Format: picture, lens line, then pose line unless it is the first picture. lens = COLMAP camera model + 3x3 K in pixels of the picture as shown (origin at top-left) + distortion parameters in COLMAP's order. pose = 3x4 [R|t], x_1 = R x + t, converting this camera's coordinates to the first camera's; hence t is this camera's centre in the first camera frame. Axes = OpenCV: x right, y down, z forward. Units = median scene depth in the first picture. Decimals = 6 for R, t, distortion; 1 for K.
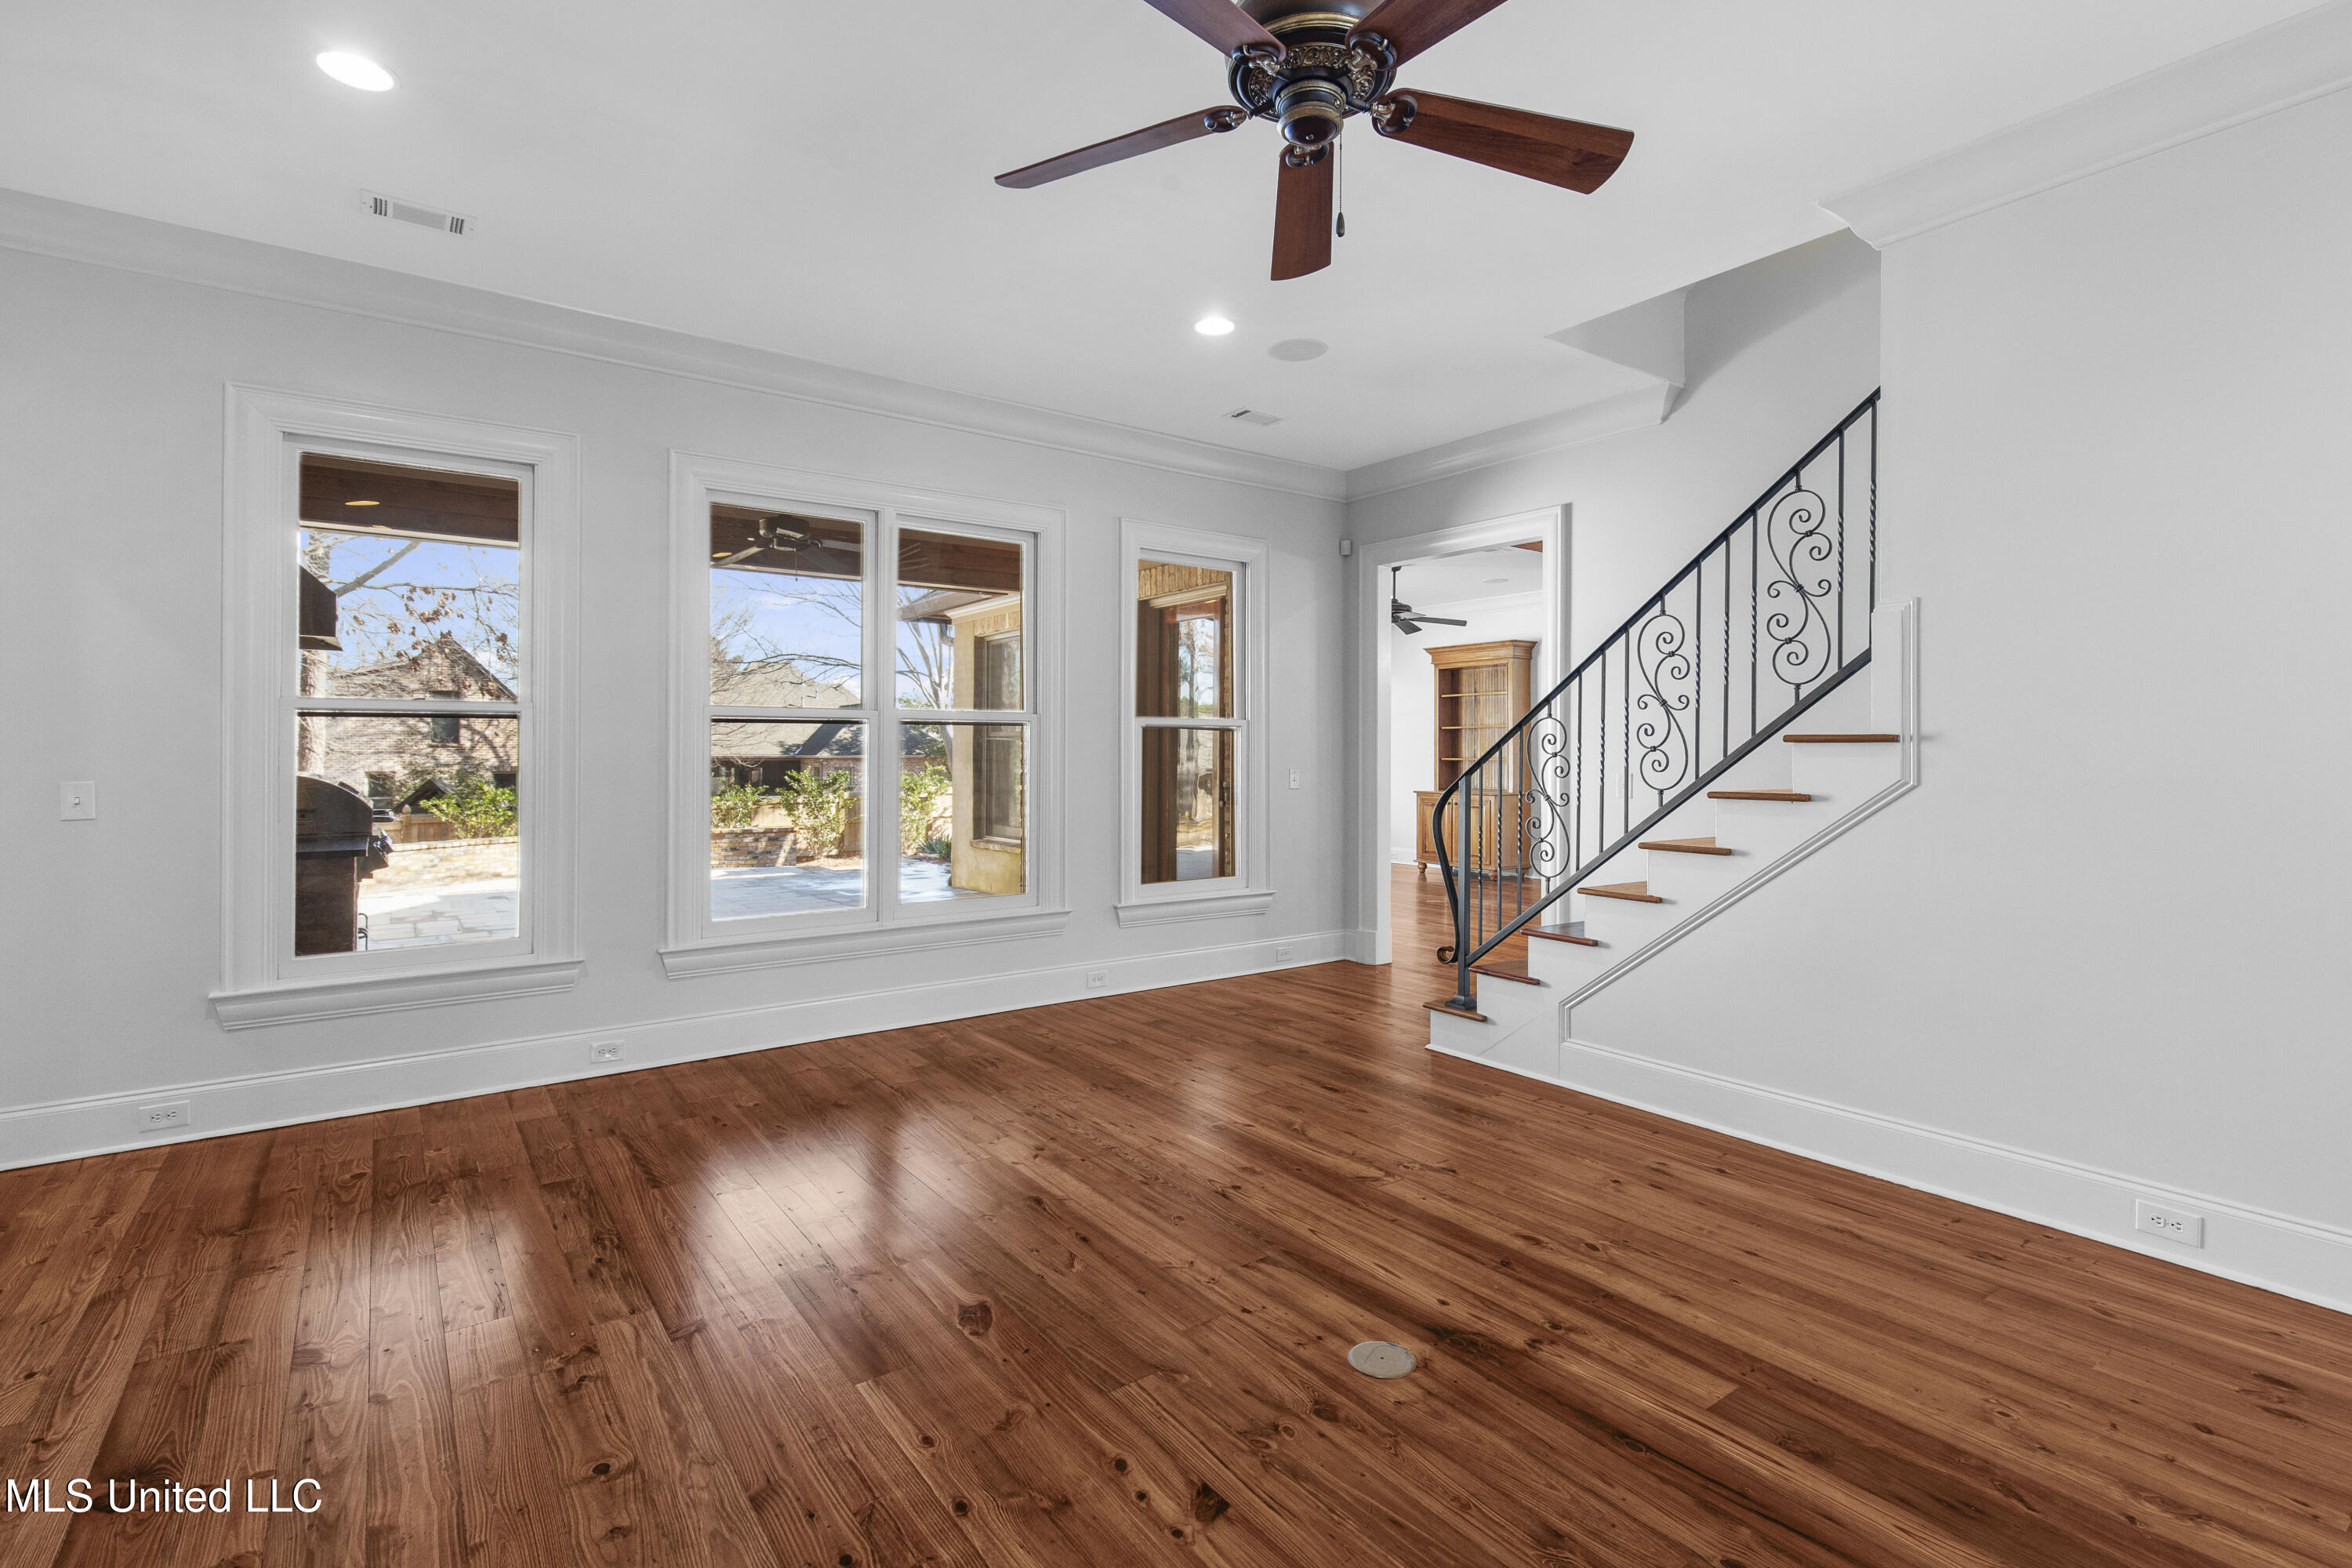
lens RADIAL K [[1075.9, 0, 1165.9], [0, 1075.9, 742.1], [0, 0, 1]] dist [0.011582, -0.003259]
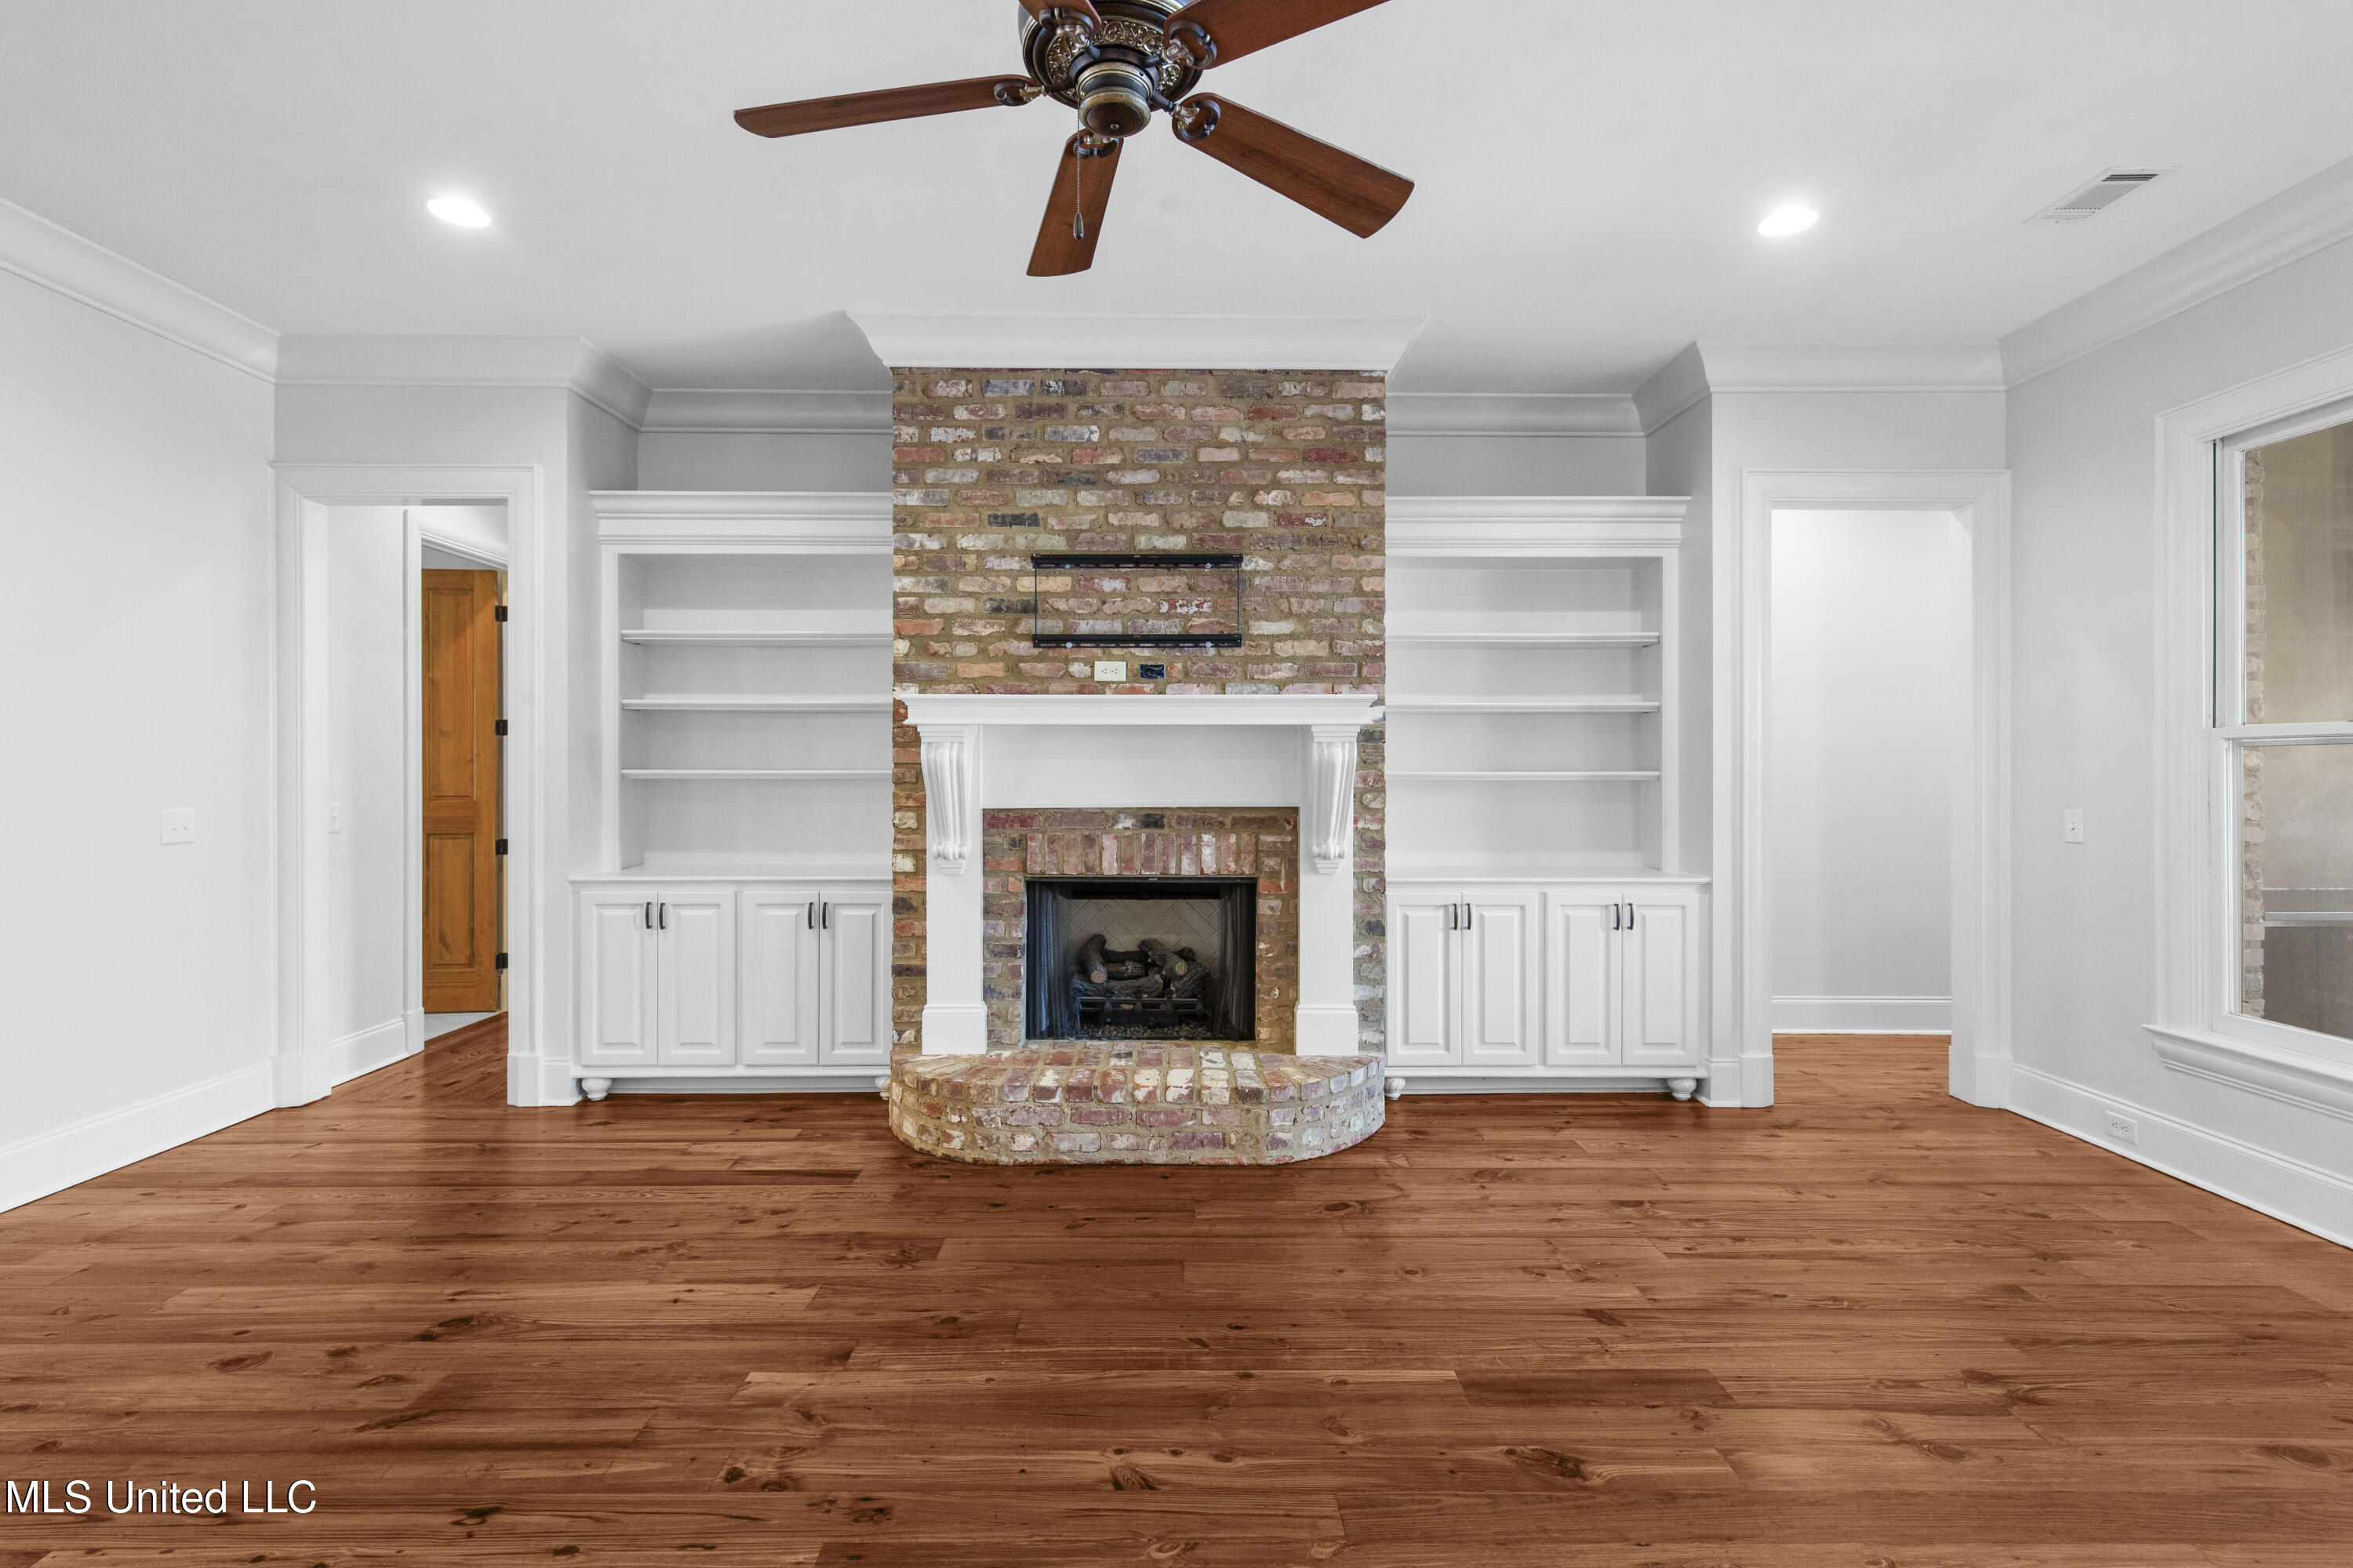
lens RADIAL K [[1076.4, 0, 1177.9], [0, 1076.4, 764.0], [0, 0, 1]] dist [0.011582, -0.003259]
pose [[-0.575830, -0.003935, -0.817560, 0.557954], [0.005037, 0.999952, -0.008361, -0.004256], [0.817554, -0.008932, -0.575783, 1.028057]]
